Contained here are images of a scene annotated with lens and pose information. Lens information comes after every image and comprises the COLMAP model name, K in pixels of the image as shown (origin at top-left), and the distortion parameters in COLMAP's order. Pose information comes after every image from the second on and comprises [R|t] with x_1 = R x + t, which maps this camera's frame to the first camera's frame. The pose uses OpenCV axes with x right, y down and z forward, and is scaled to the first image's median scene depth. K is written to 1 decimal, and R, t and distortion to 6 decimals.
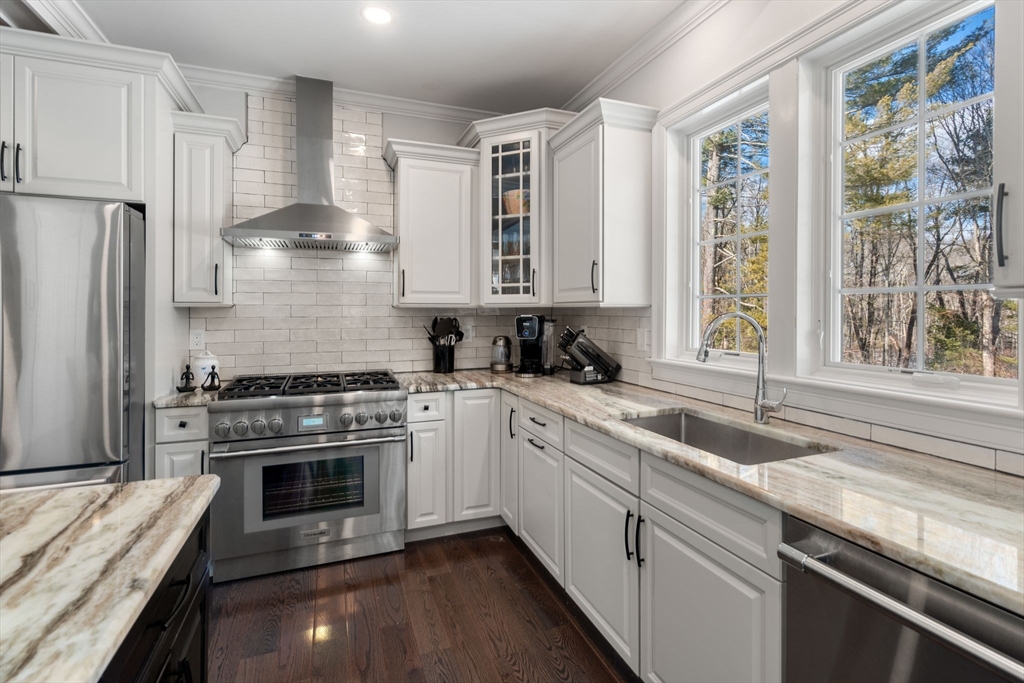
lens RADIAL K [[465.3, 0, 520.8], [0, 465.3, 312.7], [0, 0, 1]] dist [-0.009892, 0.001835]
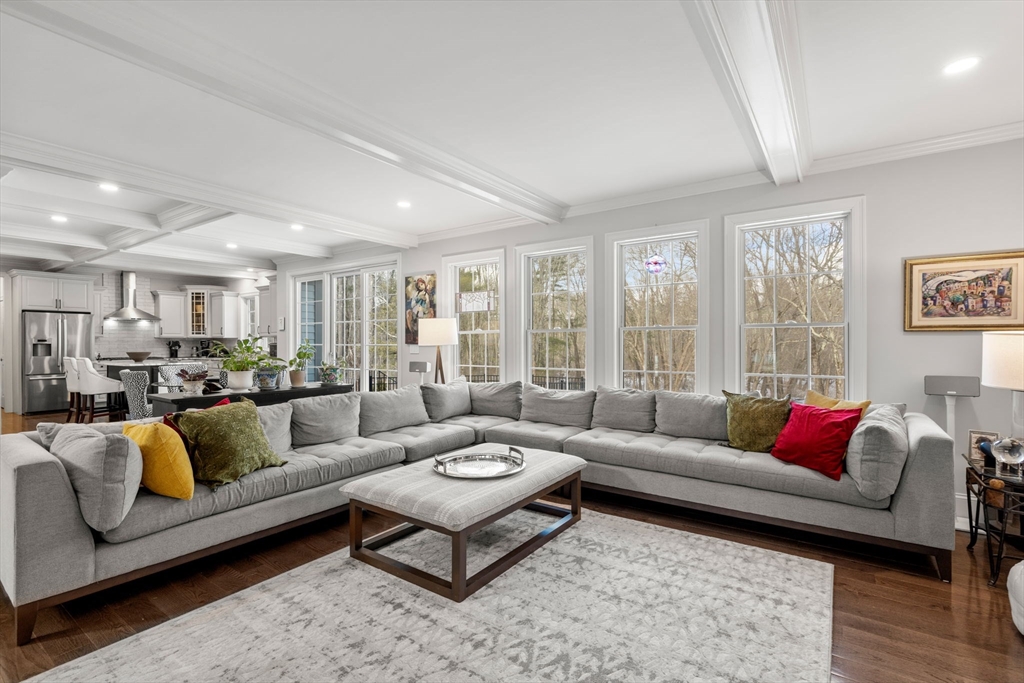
lens RADIAL K [[465.3, 0, 519.8], [0, 465.3, 340.4], [0, 0, 1]] dist [-0.009892, 0.001835]
pose [[0.833627, -0.001030, 0.552327, 0.072838], [0.001724, 0.999998, -0.000738, 0.014377], [-0.552326, 0.001568, 0.833627, -3.351215]]
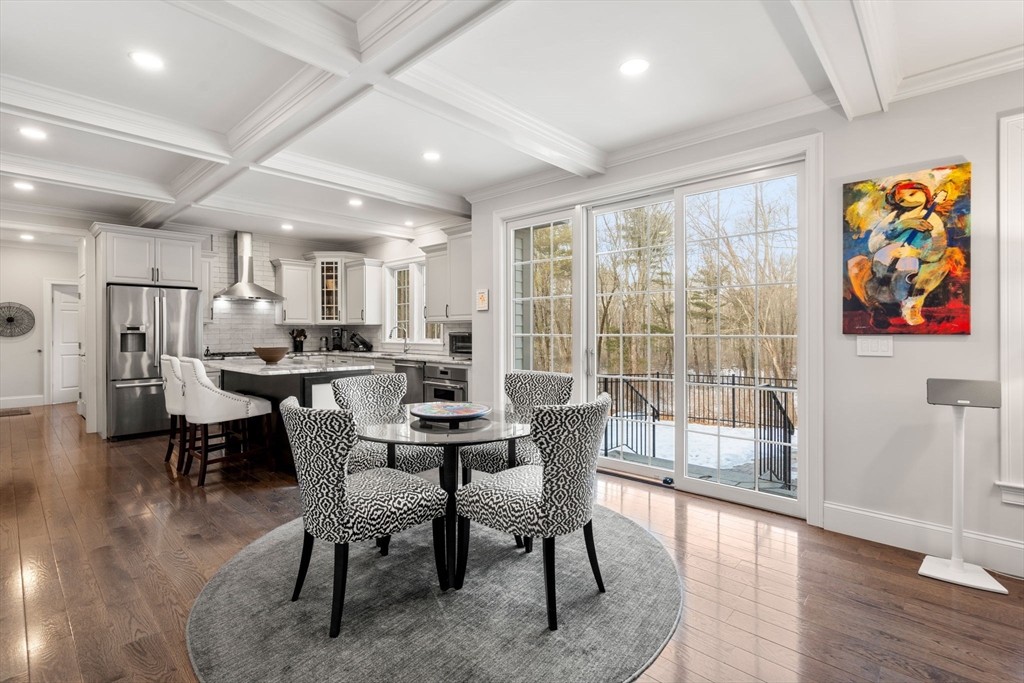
lens RADIAL K [[465.3, 0, 511.1], [0, 465.3, 331.4], [0, 0, 1]] dist [-0.009892, 0.001835]
pose [[0.903131, -0.003882, 0.429348, -0.219686], [0.002307, 0.999989, 0.004189, 0.016547], [-0.429360, -0.002792, 0.903129, -1.768567]]
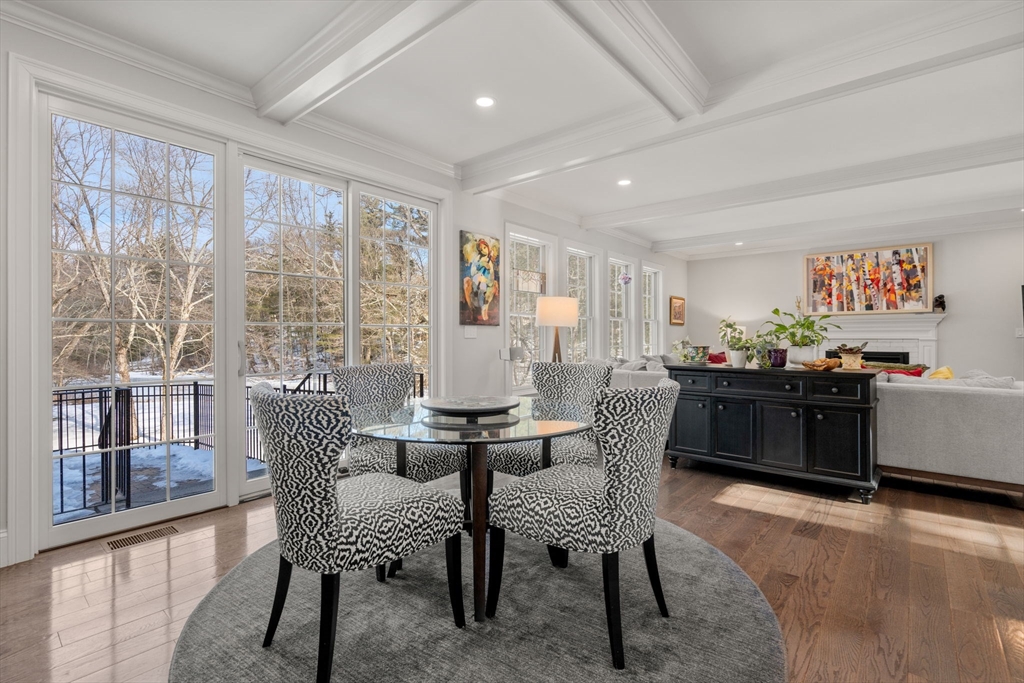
lens RADIAL K [[465.3, 0, 516.3], [0, 465.3, 338.0], [0, 0, 1]] dist [-0.009892, 0.001835]
pose [[-0.468562, 0.000742, 0.883430, -0.636689], [0.003125, 0.999995, 0.000817, 0.073089], [-0.883425, 0.003143, -0.468562, -0.597783]]
